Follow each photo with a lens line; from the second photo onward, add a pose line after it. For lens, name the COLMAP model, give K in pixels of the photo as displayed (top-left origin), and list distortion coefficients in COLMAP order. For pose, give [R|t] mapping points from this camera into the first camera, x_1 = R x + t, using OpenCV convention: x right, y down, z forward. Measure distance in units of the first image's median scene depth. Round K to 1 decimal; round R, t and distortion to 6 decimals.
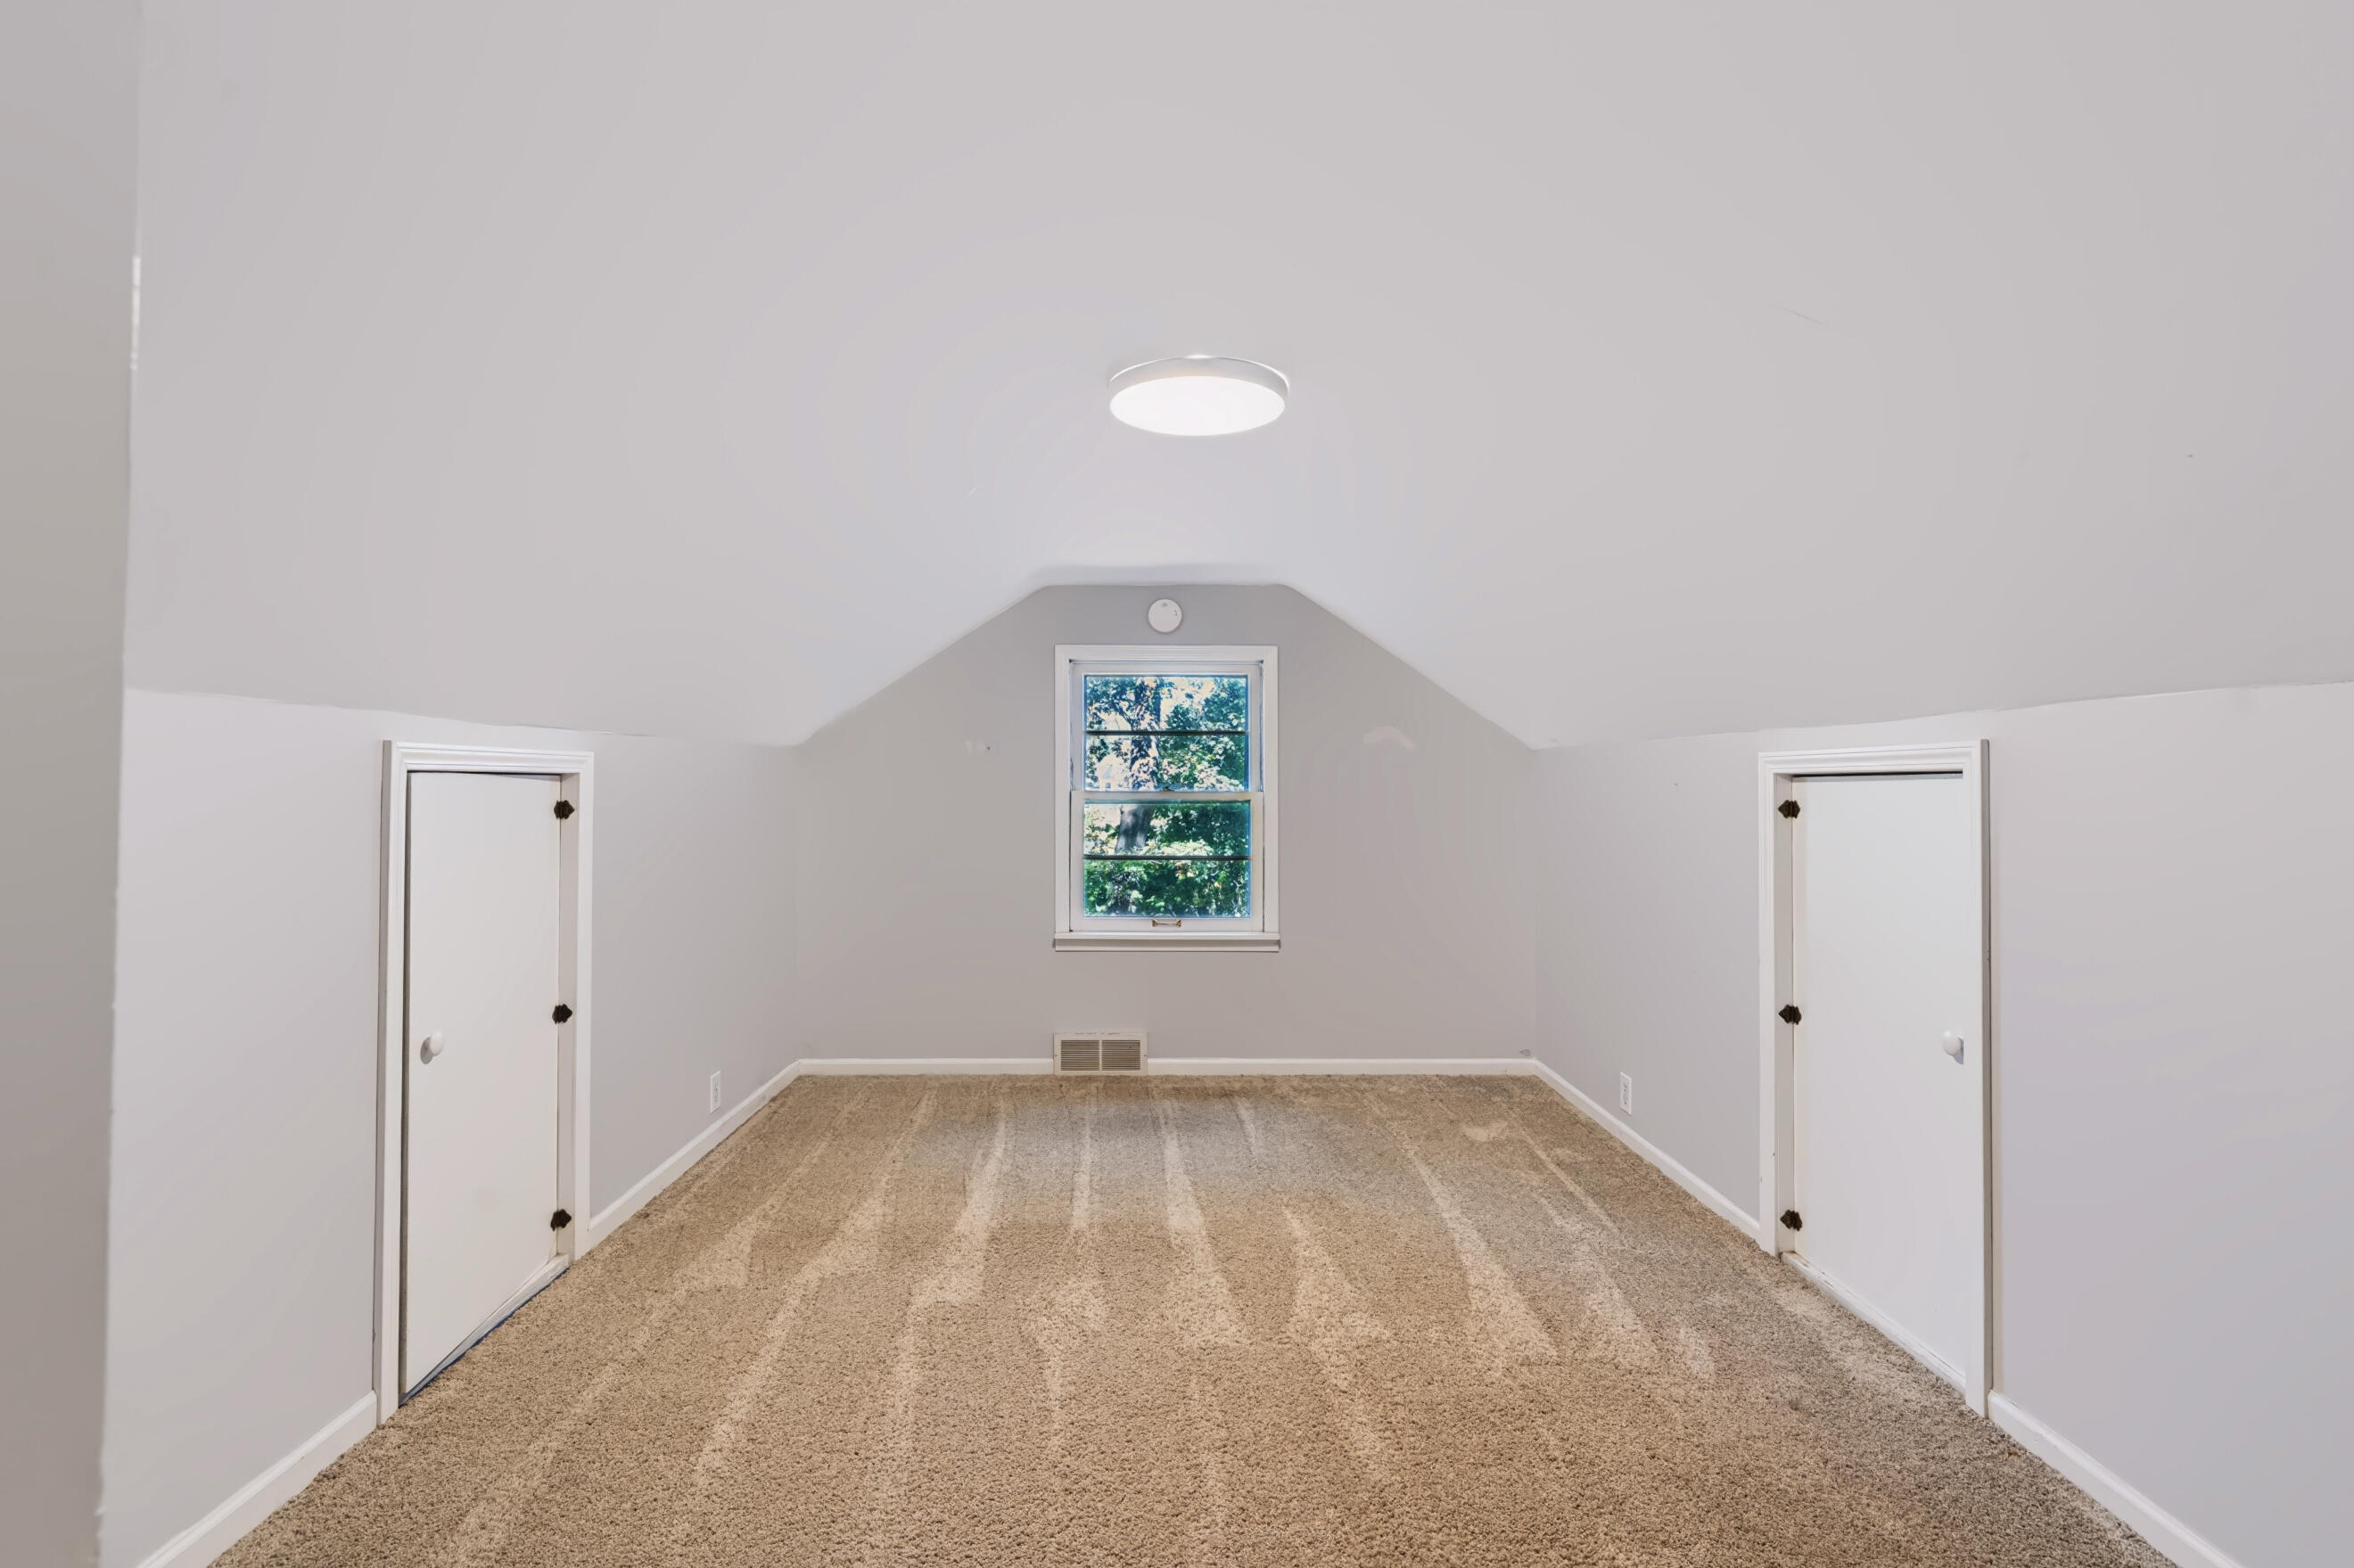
lens RADIAL K [[1090.8, 0, 1167.5], [0, 1090.8, 795.2], [0, 0, 1]] dist [-0.000534, 0.000138]
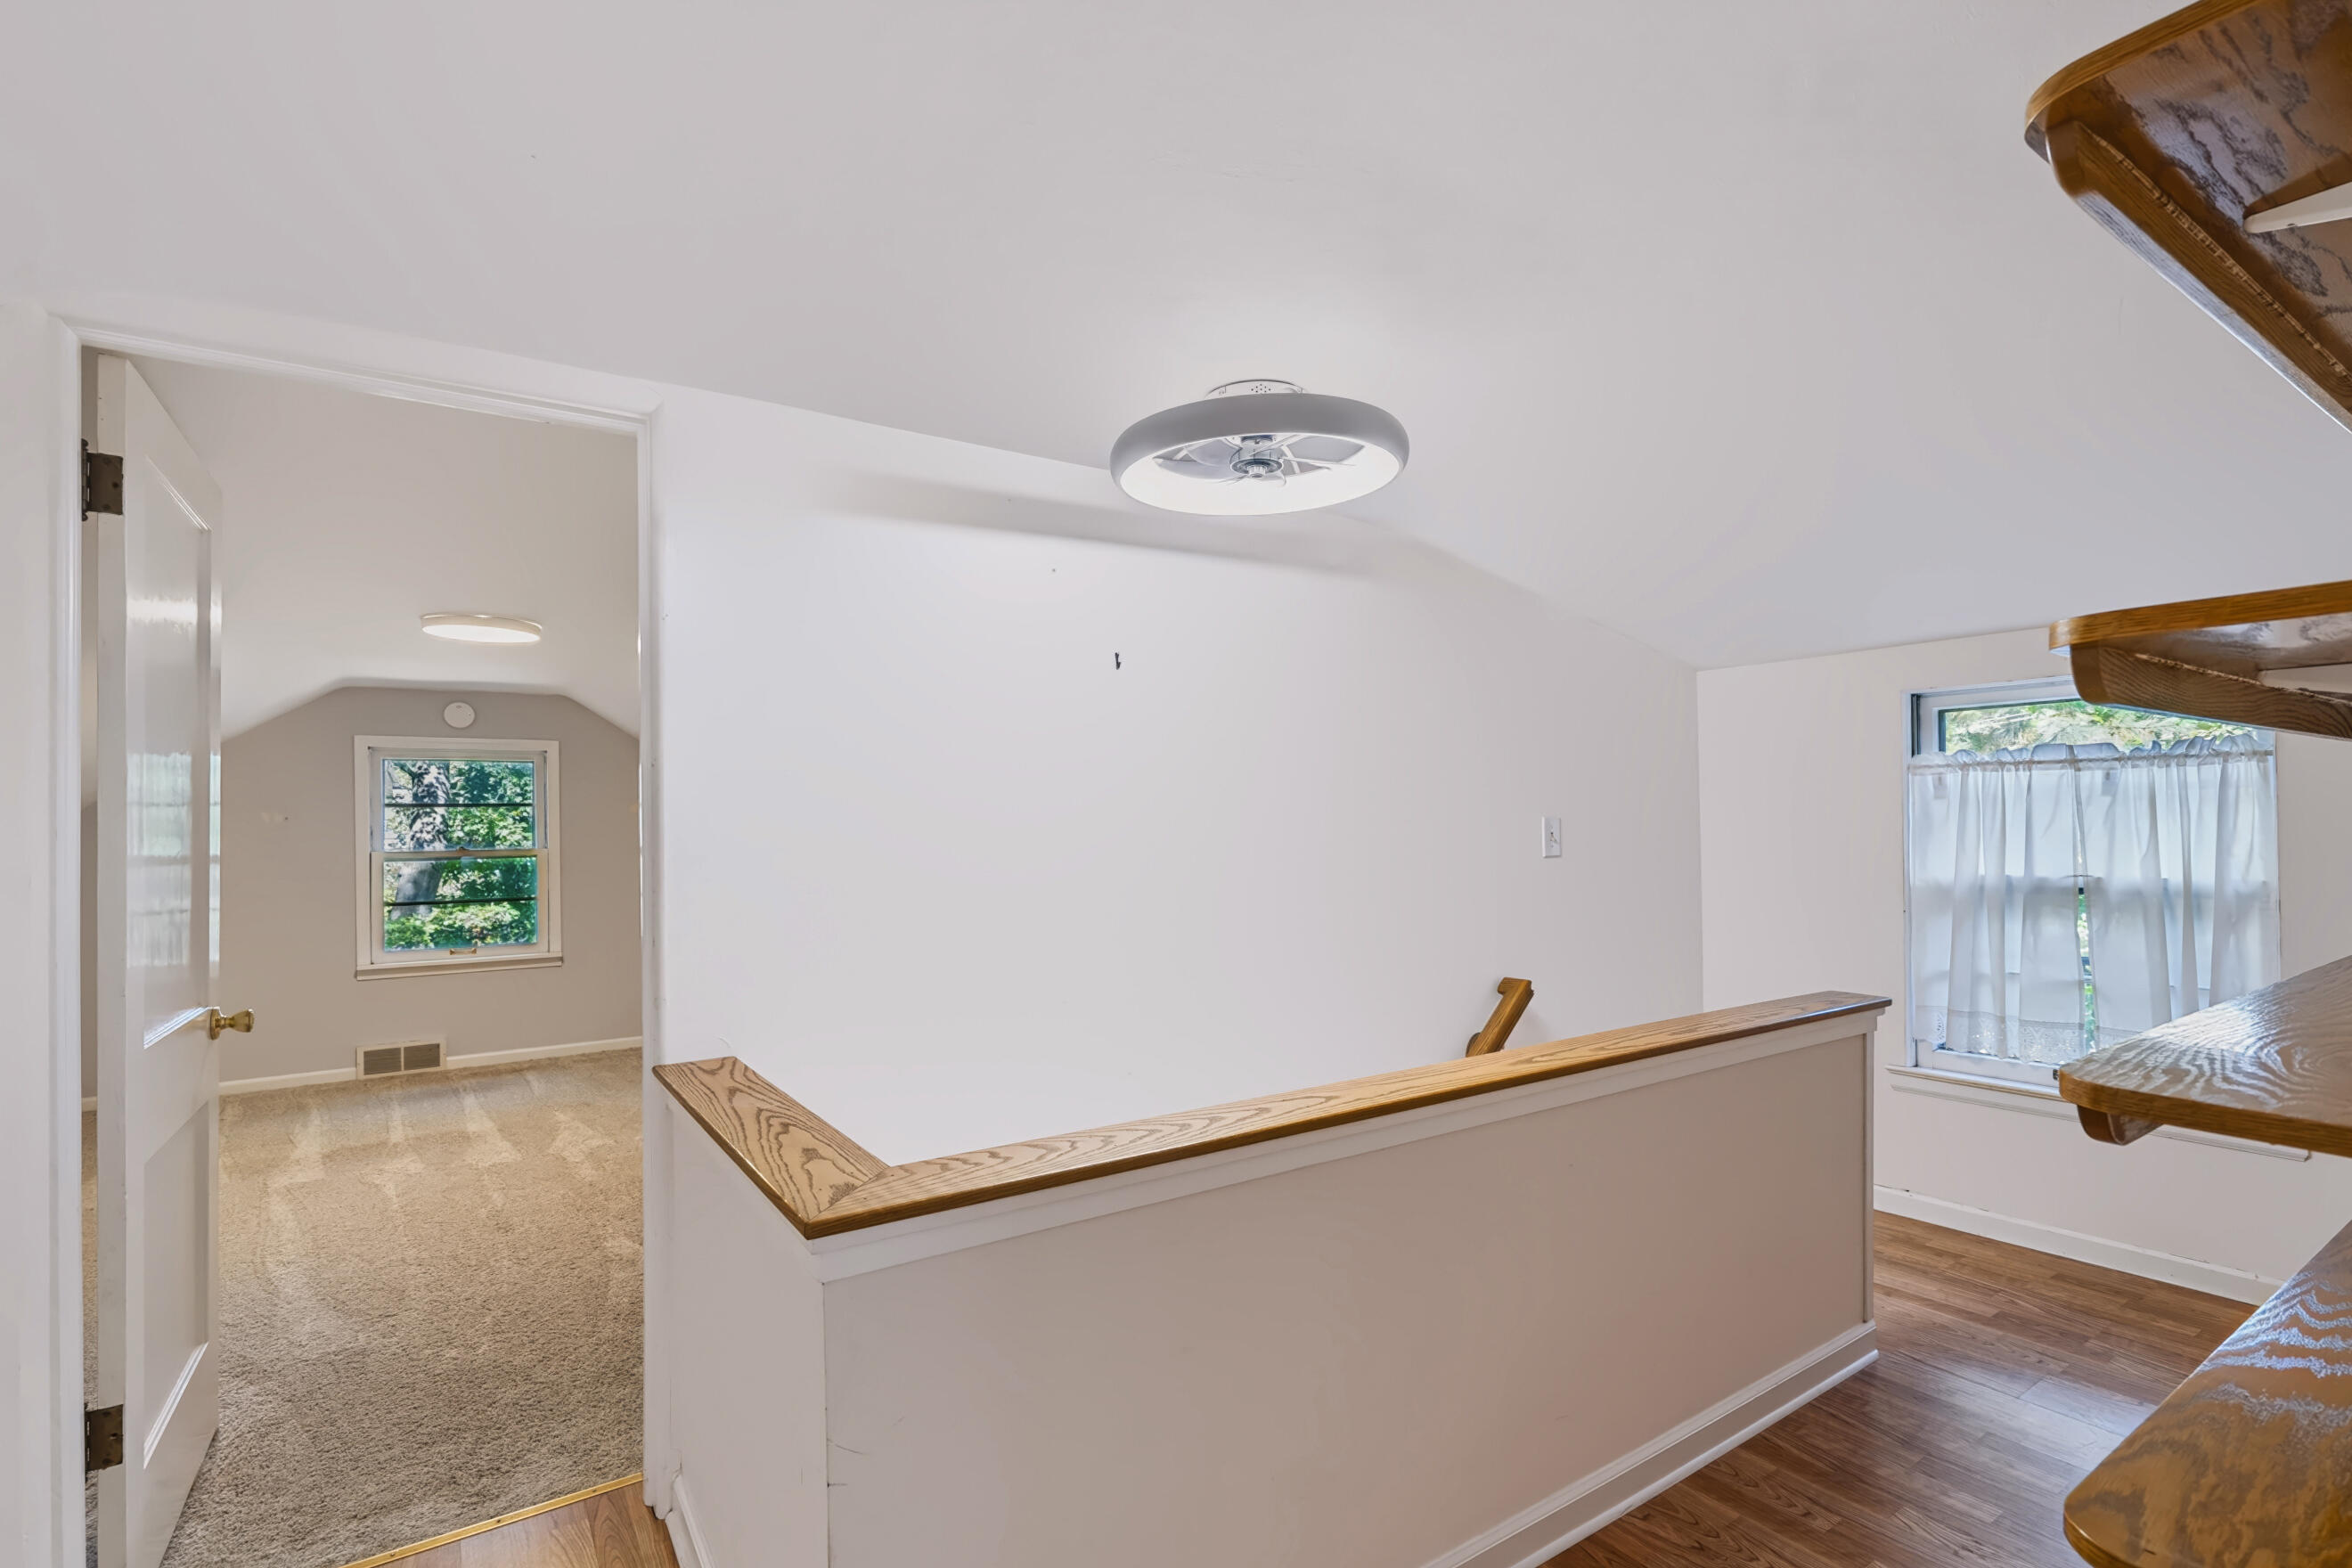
lens RADIAL K [[1090.0, 0, 1166.5], [0, 1090.0, 795.2], [0, 0, 1]] dist [-0.000534, 0.000138]
pose [[0.838909, -0.008658, 0.544203, -0.002719], [0.032928, 0.998849, -0.034868, 0.004856], [-0.543275, 0.047171, 0.838229, -0.569963]]
